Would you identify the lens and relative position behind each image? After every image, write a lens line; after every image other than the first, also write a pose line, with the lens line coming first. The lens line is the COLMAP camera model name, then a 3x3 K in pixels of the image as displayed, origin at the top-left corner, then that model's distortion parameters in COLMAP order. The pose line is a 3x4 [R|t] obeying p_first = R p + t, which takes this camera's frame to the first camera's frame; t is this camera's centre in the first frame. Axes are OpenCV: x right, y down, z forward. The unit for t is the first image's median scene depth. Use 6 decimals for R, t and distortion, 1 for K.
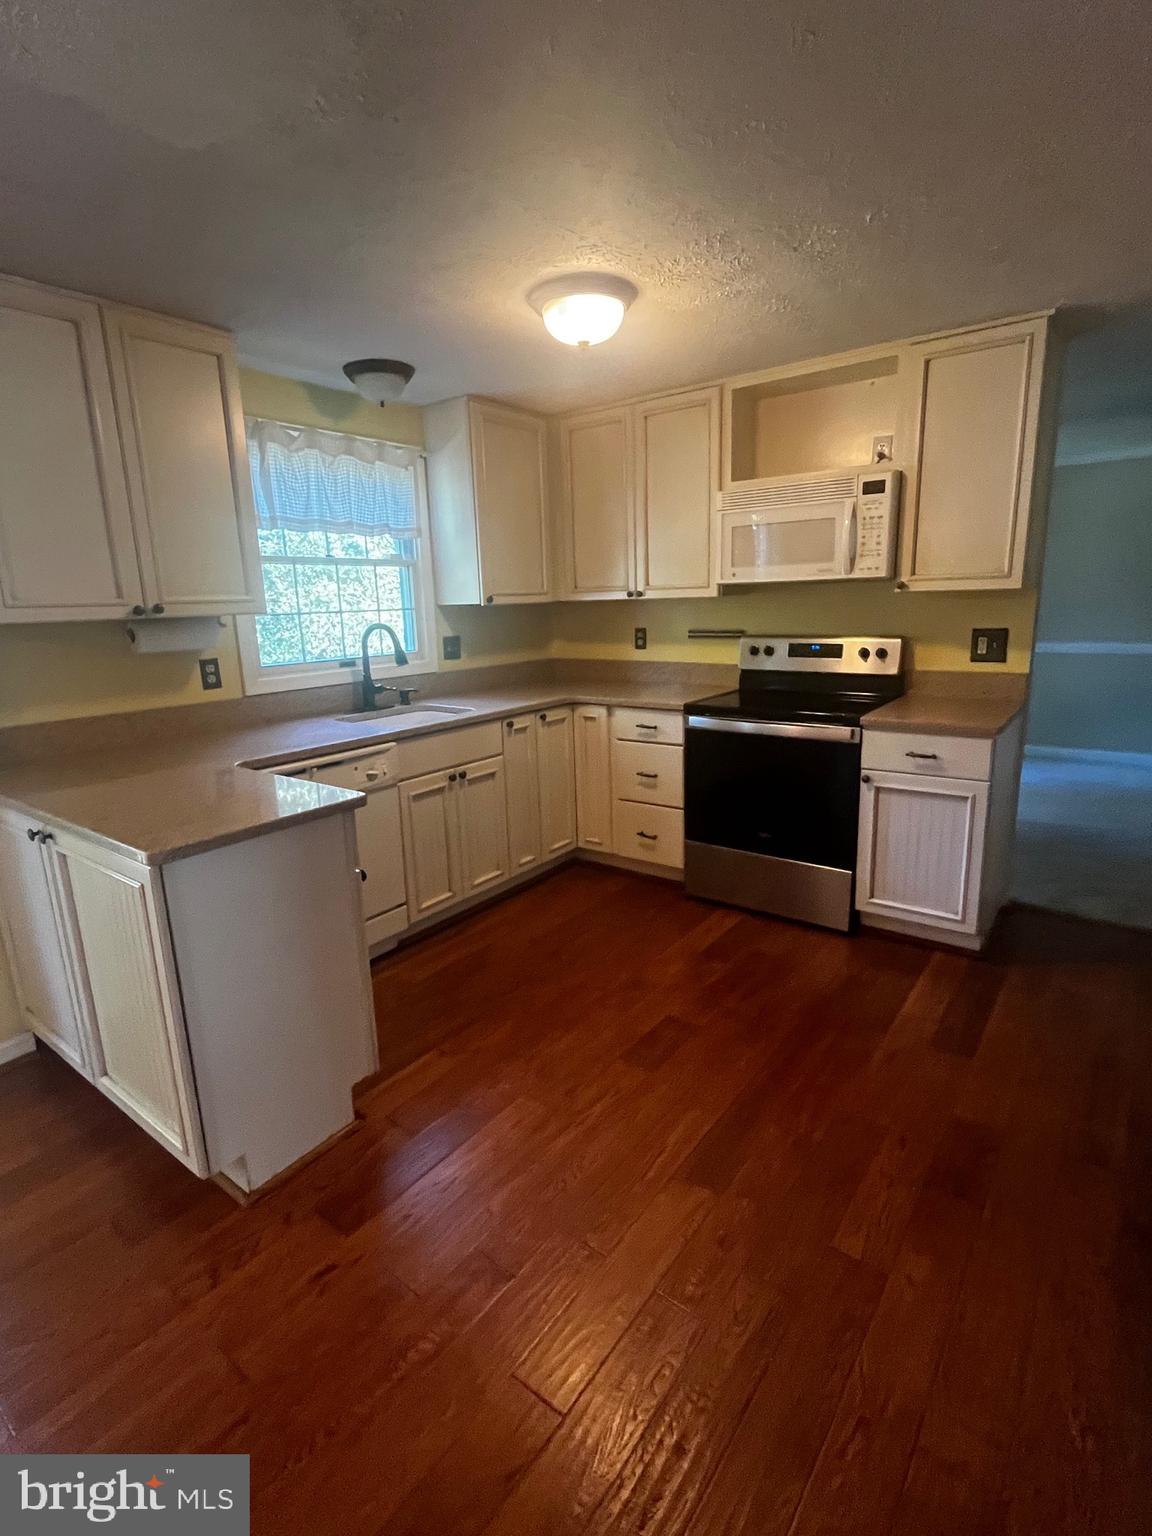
lens RADIAL K [[748.0, 0, 576.0], [0, 748.0, 765.2], [0, 0, 1]] dist [-0.006756, -0.000461]
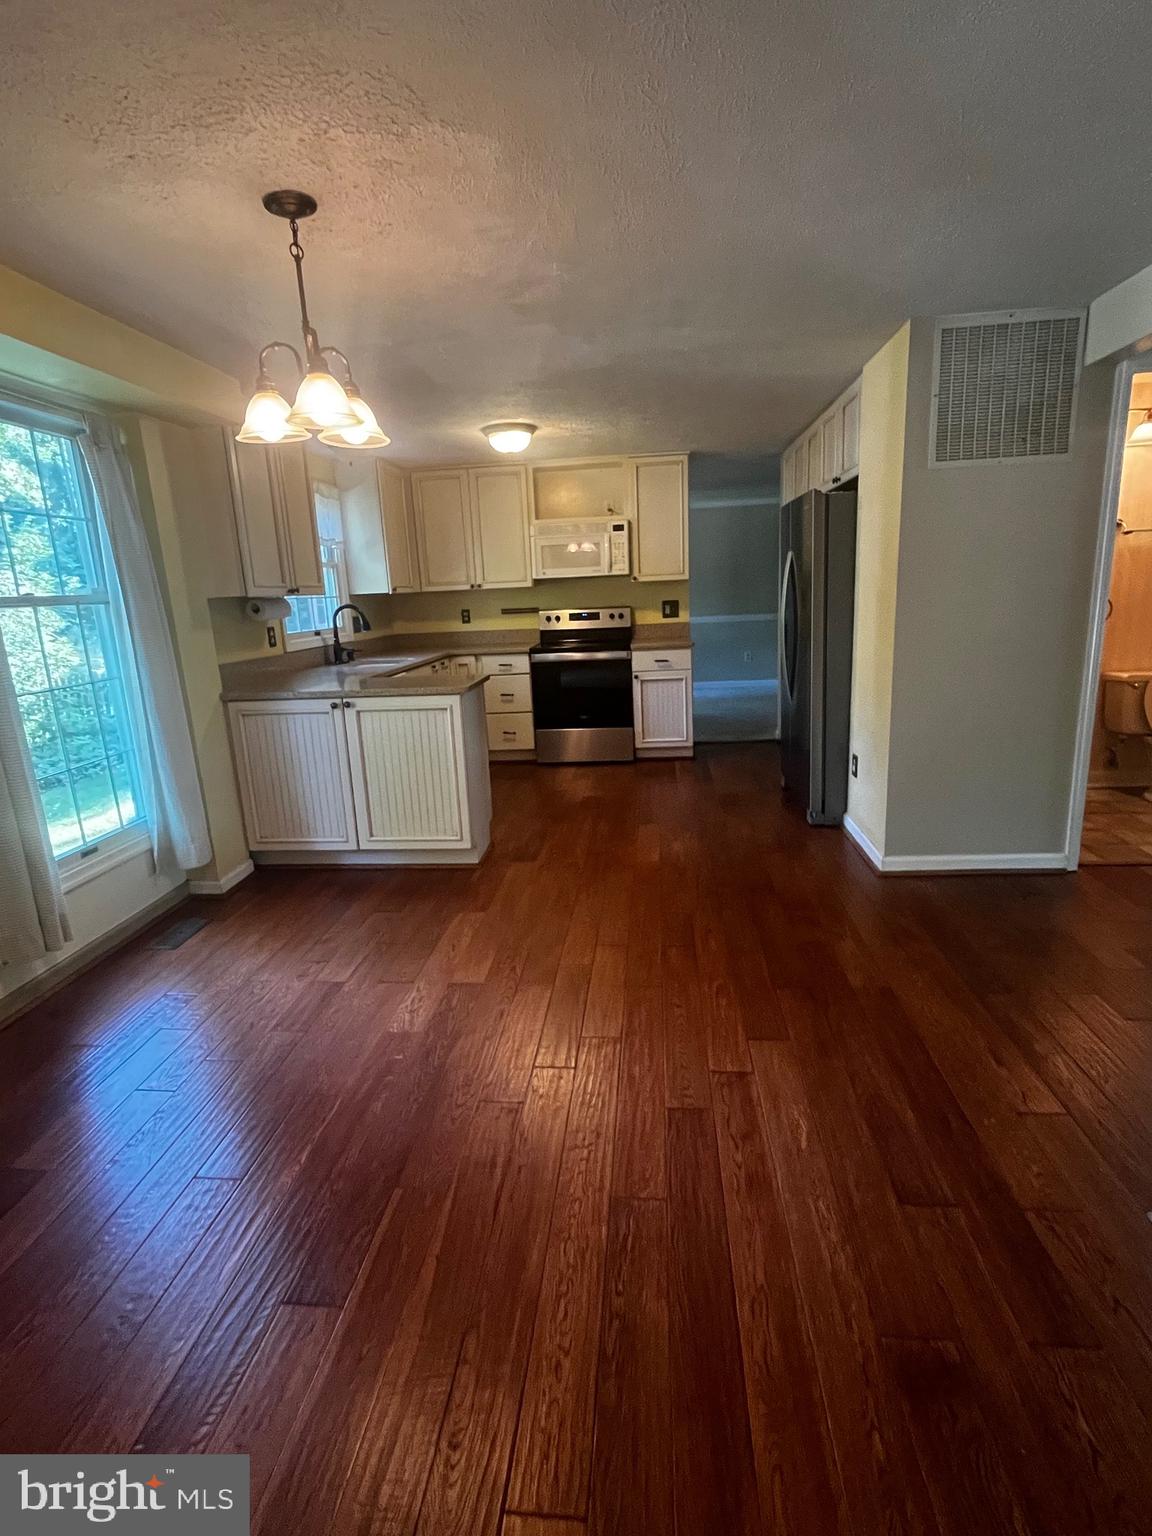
lens RADIAL K [[748.0, 0, 576.5], [0, 748.0, 765.6], [0, 0, 1]] dist [-0.006756, -0.000461]
pose [[0.851453, -0.127566, 0.508679, -0.682061], [0.133732, 0.990712, 0.024602, 0.159435], [-0.507093, 0.047079, 0.860605, -0.528055]]
